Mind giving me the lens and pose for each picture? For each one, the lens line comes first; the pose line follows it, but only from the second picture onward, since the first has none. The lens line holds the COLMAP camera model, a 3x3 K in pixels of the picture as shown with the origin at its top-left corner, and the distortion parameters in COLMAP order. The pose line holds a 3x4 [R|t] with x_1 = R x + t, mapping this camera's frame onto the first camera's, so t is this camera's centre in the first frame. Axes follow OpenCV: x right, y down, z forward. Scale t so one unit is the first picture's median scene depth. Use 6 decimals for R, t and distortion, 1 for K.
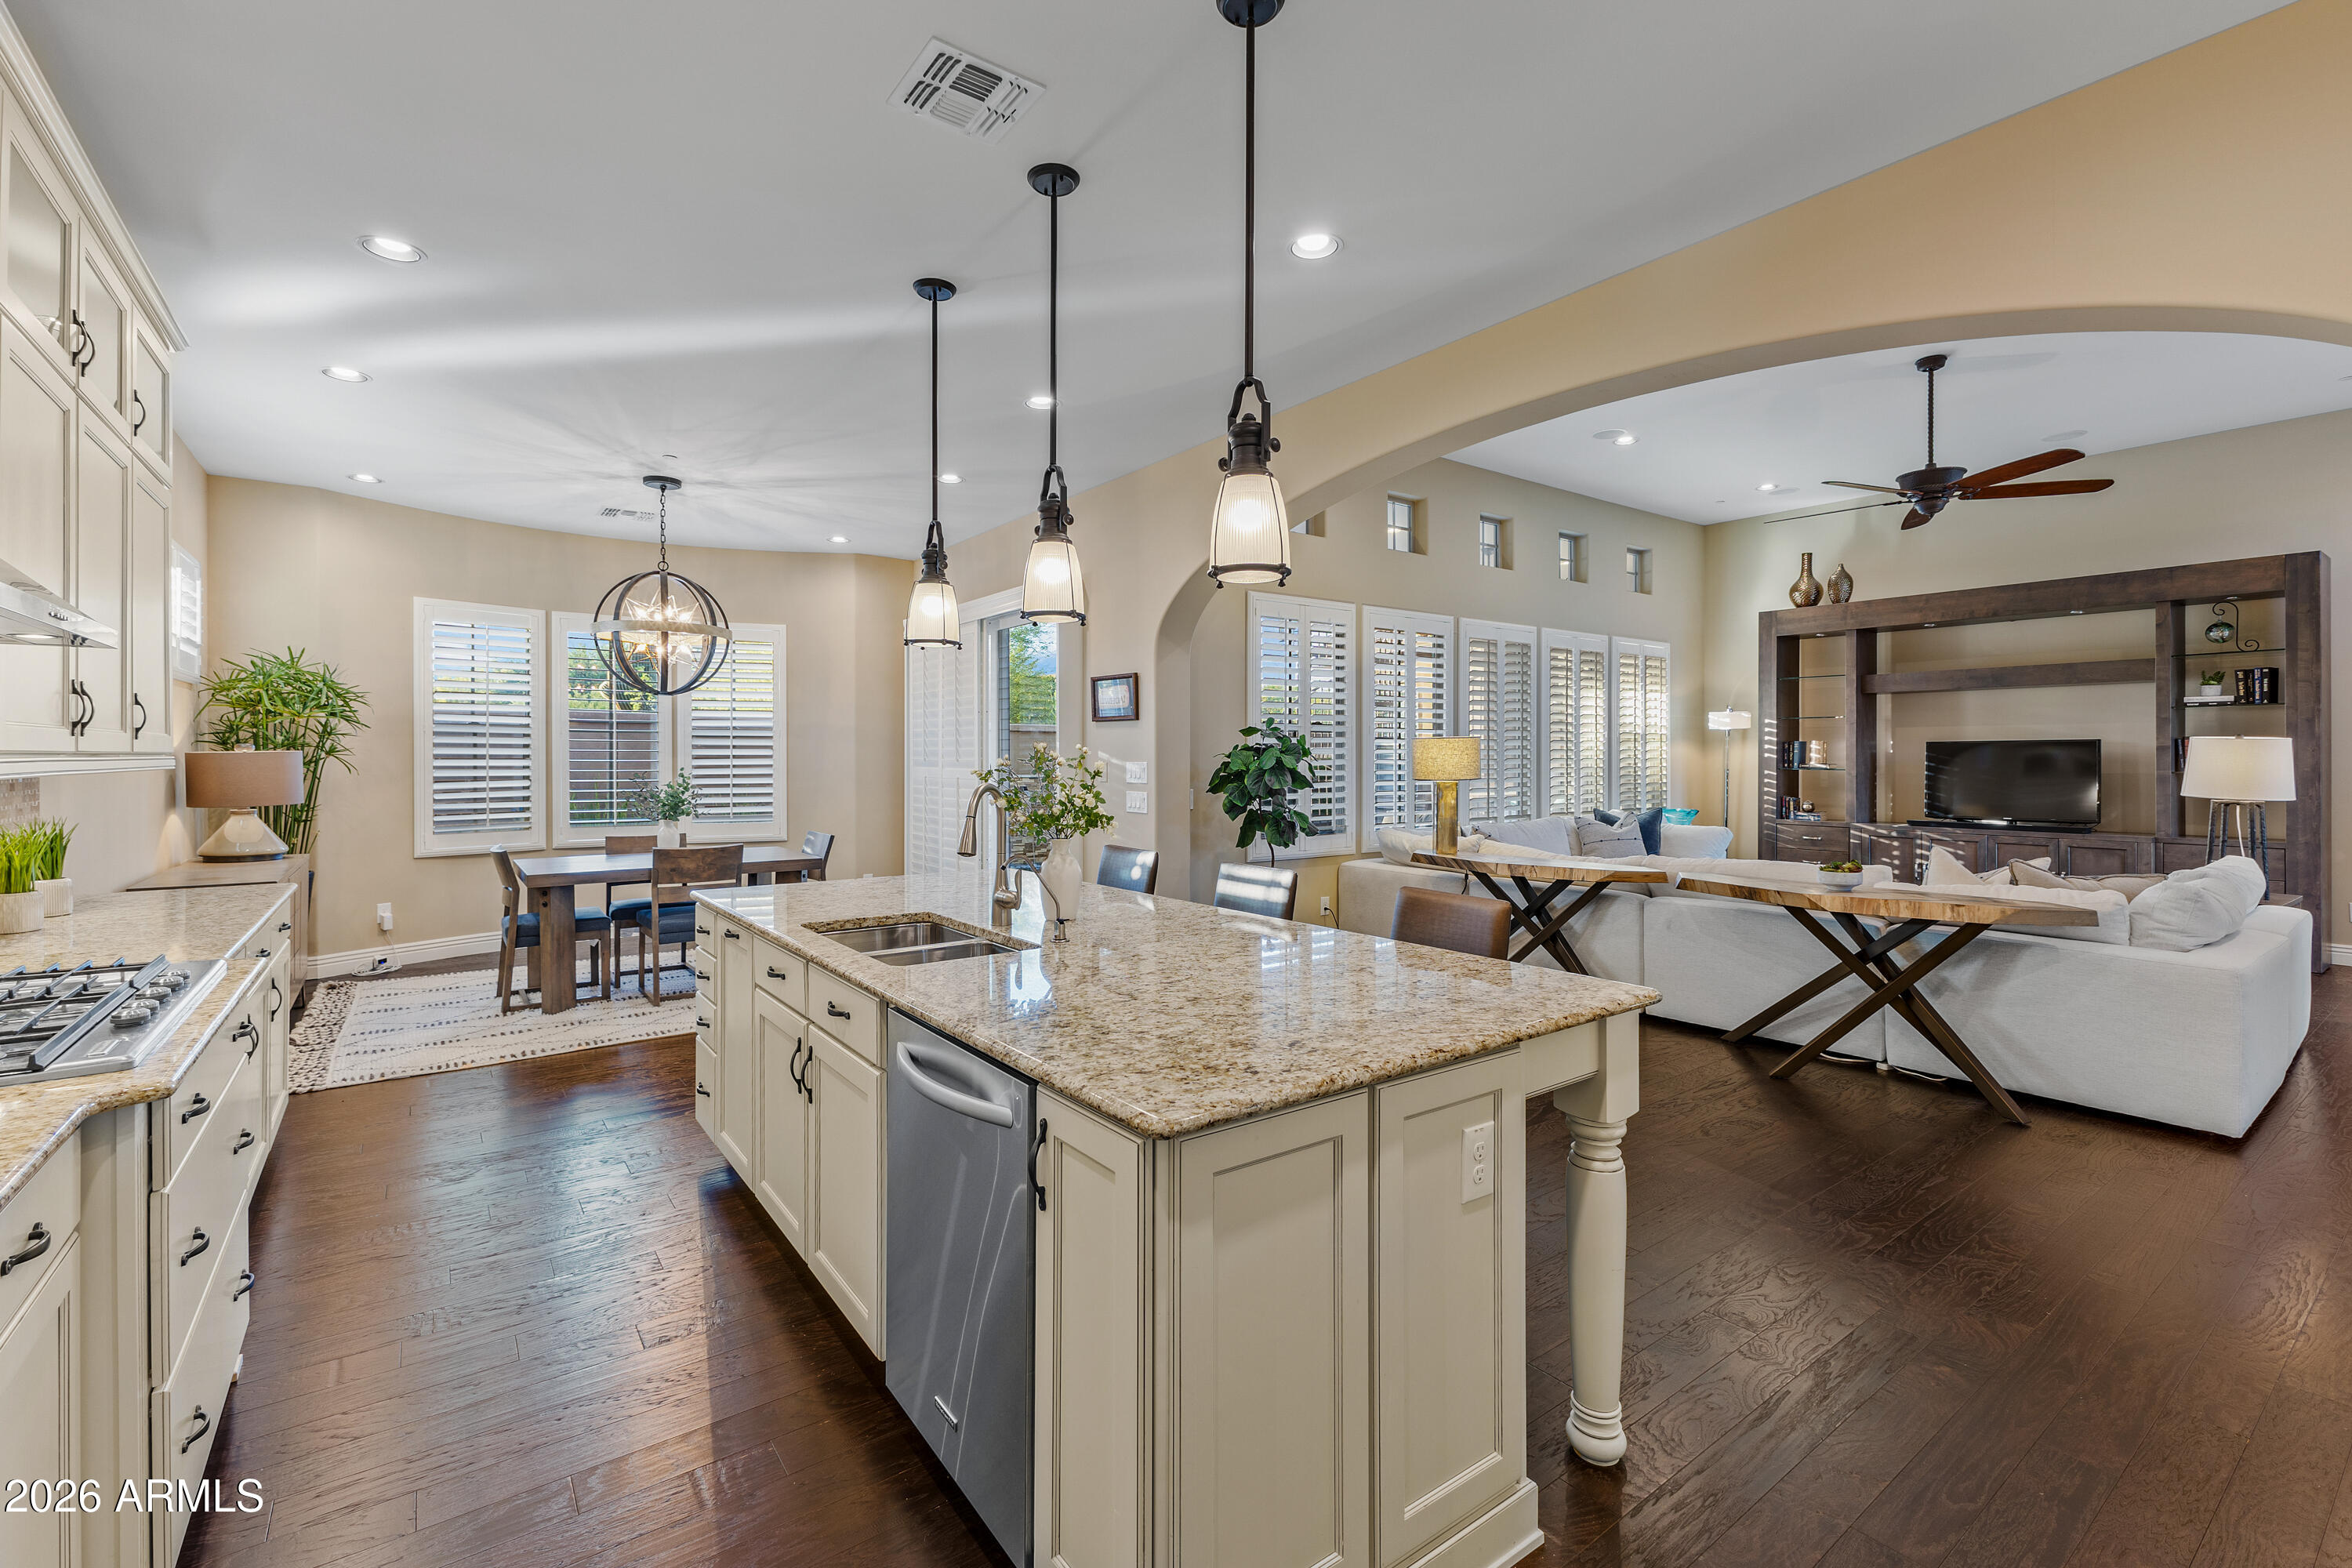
lens RADIAL K [[1029.2, 0, 1160.6], [0, 1029.2, 766.0], [0, 0, 1]] dist [0.009096, -0.000979]
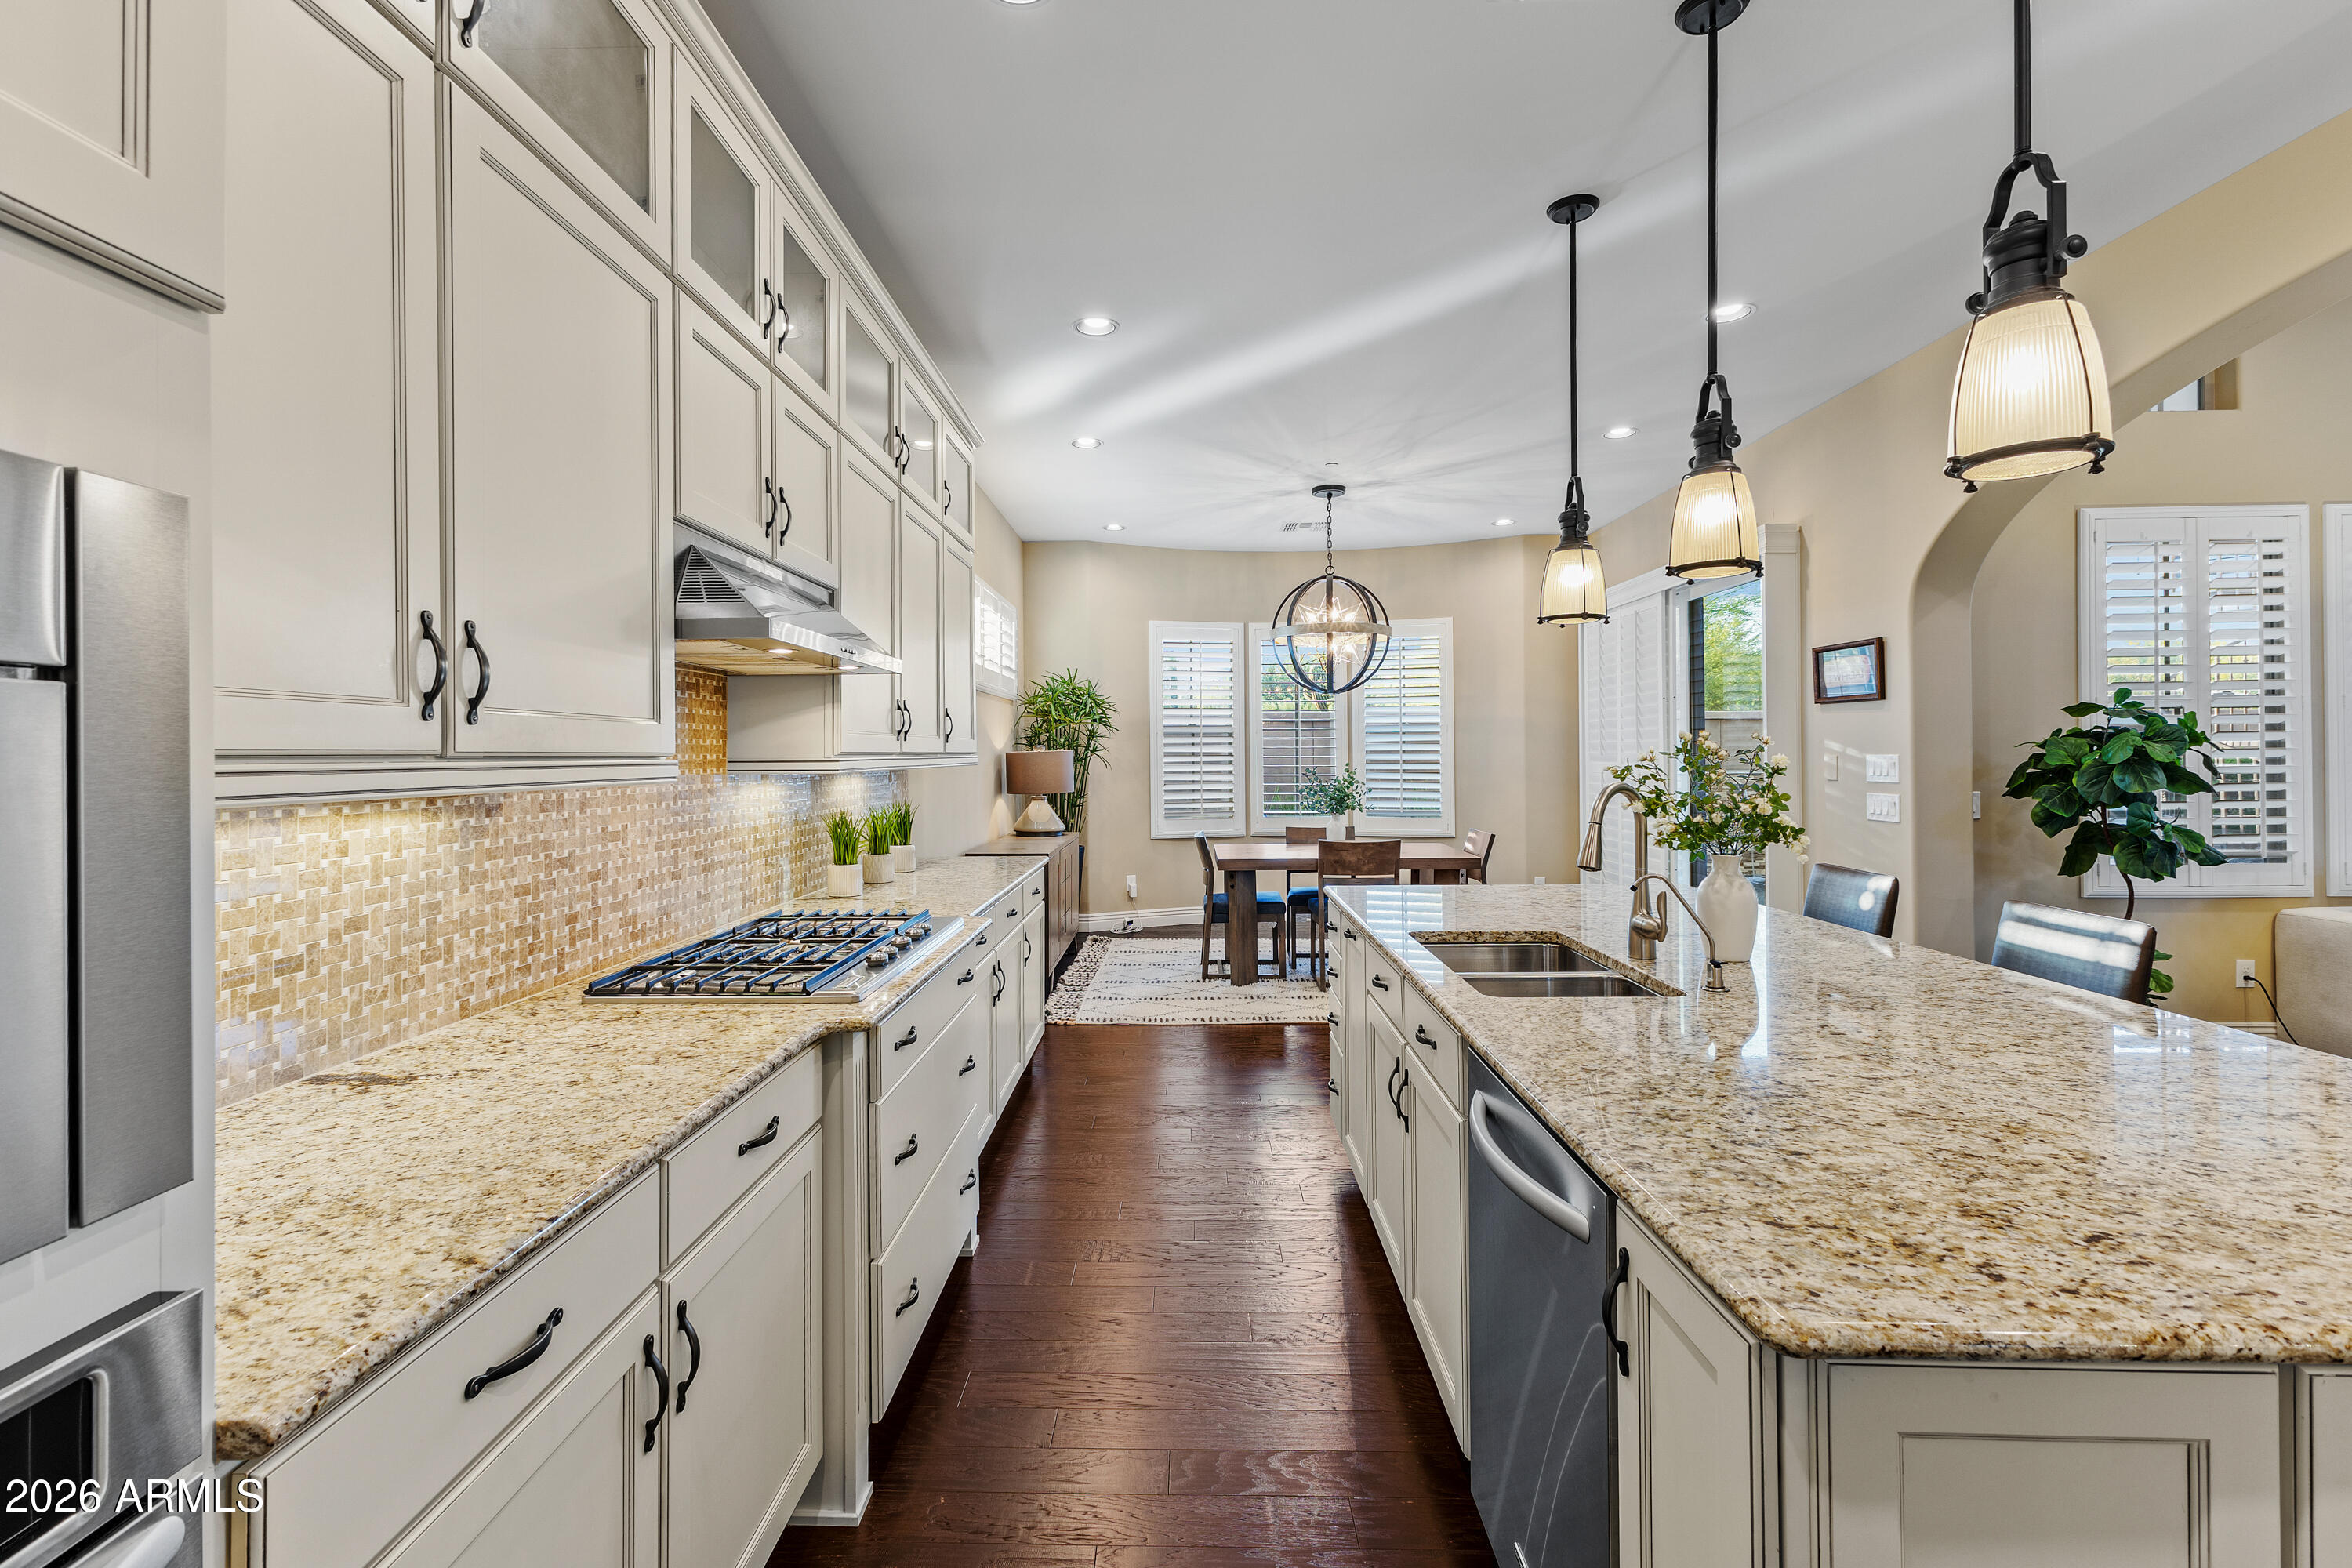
lens RADIAL K [[1029.2, 0, 1172.3], [0, 1029.2, 752.5], [0, 0, 1]] dist [0.009096, -0.000979]
pose [[0.793281, -0.007749, -0.608807, 0.038867], [0.002907, 0.999956, -0.008940, -0.000192], [0.608849, 0.005322, 0.793268, 0.113886]]
